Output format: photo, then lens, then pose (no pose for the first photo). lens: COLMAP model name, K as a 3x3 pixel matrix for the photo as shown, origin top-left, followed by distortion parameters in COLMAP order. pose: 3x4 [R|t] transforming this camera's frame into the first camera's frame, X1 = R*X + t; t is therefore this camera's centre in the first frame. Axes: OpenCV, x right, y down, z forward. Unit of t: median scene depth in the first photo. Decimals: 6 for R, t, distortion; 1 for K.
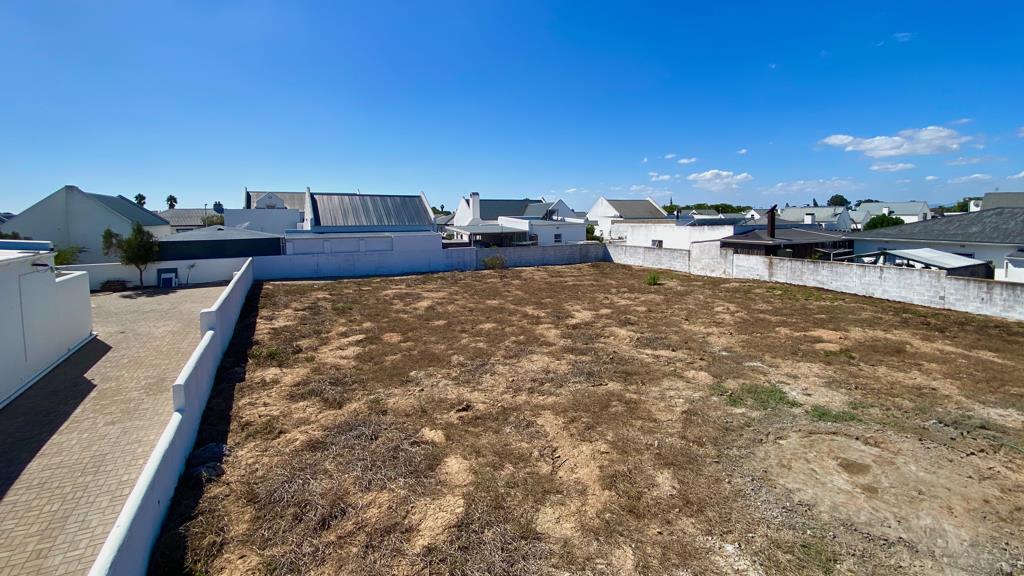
lens RADIAL K [[425.5, 0, 512.0], [0, 425.5, 288.0], [0, 0, 1]] dist [-0.001096, -0.000077]
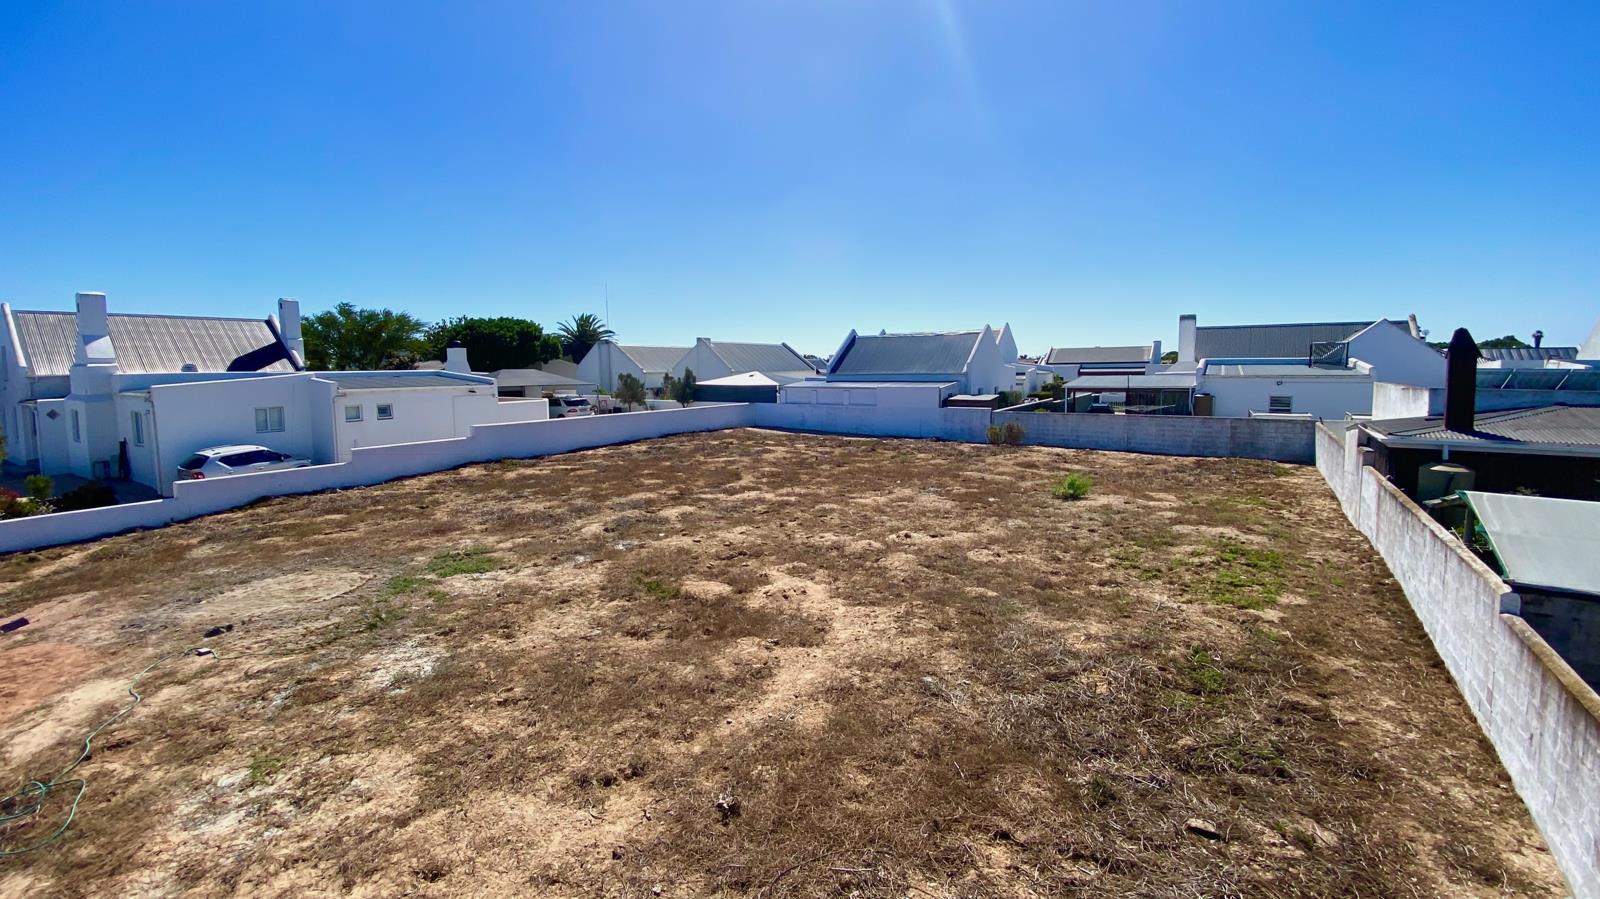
lens RADIAL K [[664.9, 0, 800.0], [0, 664.9, 449.5], [0, 0, 1]] dist [-0.001096, -0.000077]
pose [[0.462044, 0.110504, -0.879945, 0.680843], [-0.141038, 0.988735, 0.050109, -0.045937], [0.875570, 0.100953, 0.472425, 0.296197]]
